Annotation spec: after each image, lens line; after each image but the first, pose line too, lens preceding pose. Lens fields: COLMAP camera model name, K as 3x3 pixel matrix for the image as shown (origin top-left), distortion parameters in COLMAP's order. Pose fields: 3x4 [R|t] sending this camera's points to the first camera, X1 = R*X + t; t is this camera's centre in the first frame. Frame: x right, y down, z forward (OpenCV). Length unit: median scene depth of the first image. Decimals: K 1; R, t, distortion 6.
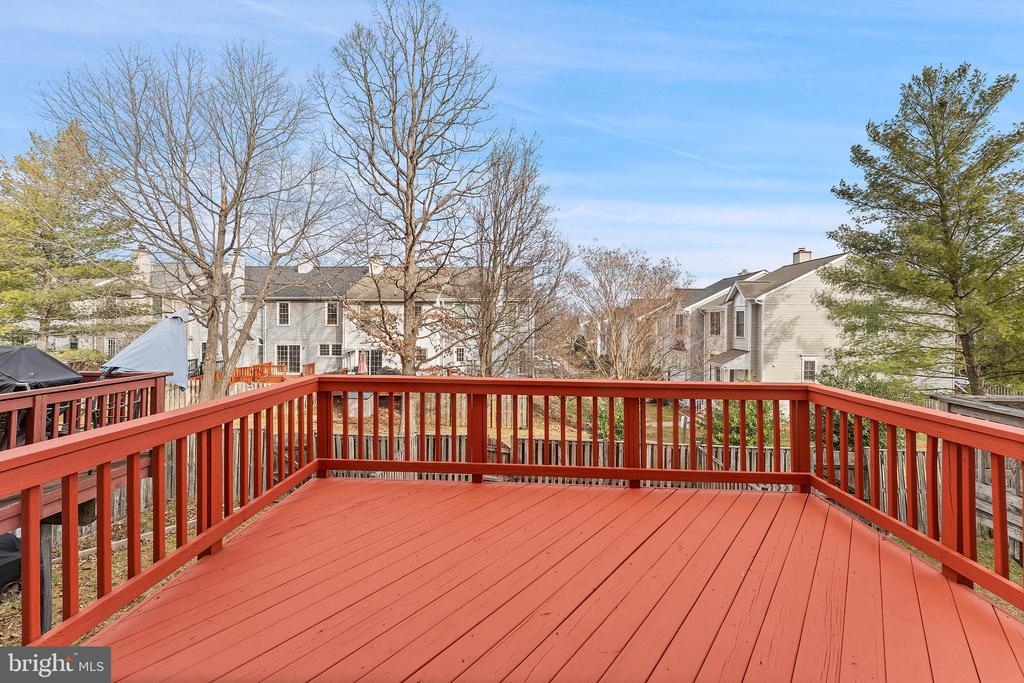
lens RADIAL K [[411.6, 0, 518.9], [0, 411.6, 322.9], [0, 0, 1]] dist [-0.000545, -0.000046]
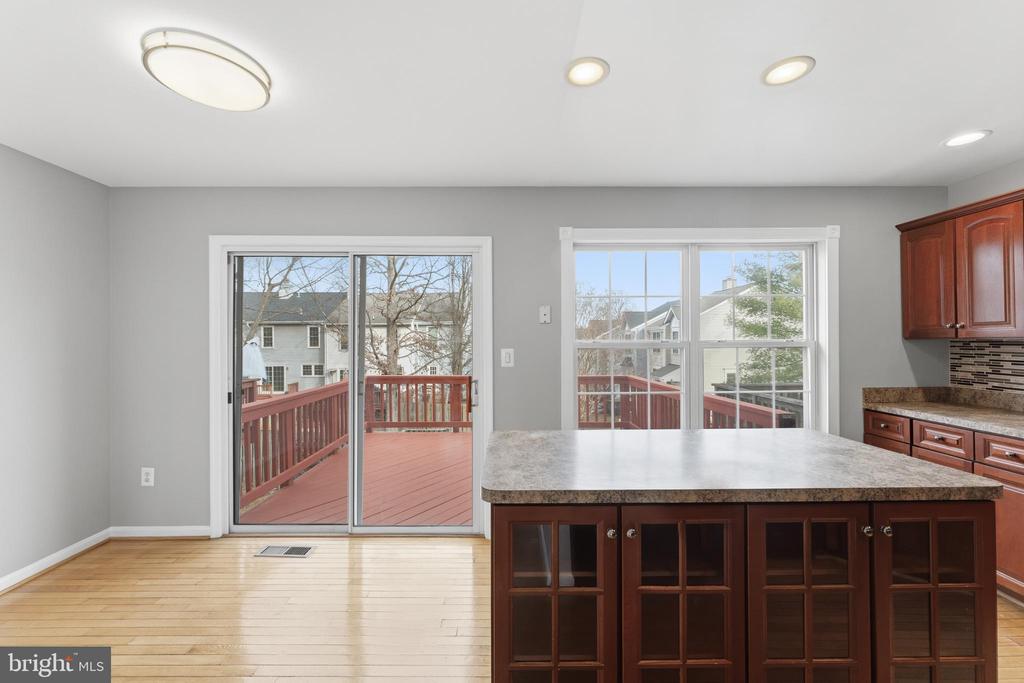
lens RADIAL K [[414.0, 0, 512.0], [0, 414.0, 341.5], [0, 0, 1]] dist [0.000792, -0.000014]
pose [[0.998518, -0.009678, 0.053561, 0.013027], [0.009896, 0.999944, -0.003821, -0.000616], [-0.053521, 0.004346, 0.998557, -0.181970]]
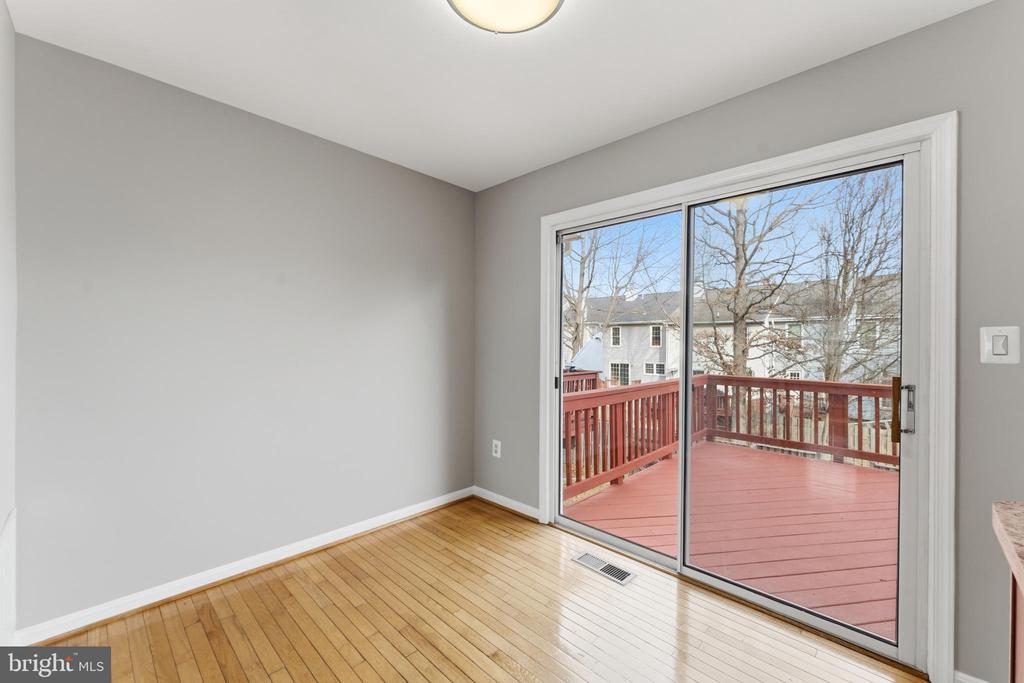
lens RADIAL K [[417.9, 0, 510.8], [0, 417.9, 343.5], [0, 0, 1]] dist [-0.000505, -0.000065]
pose [[0.745553, 0.001459, -0.666445, 0.004598], [-0.004708, 0.999984, -0.003078, 0.004696], [0.666430, 0.005432, 0.745548, -0.148270]]
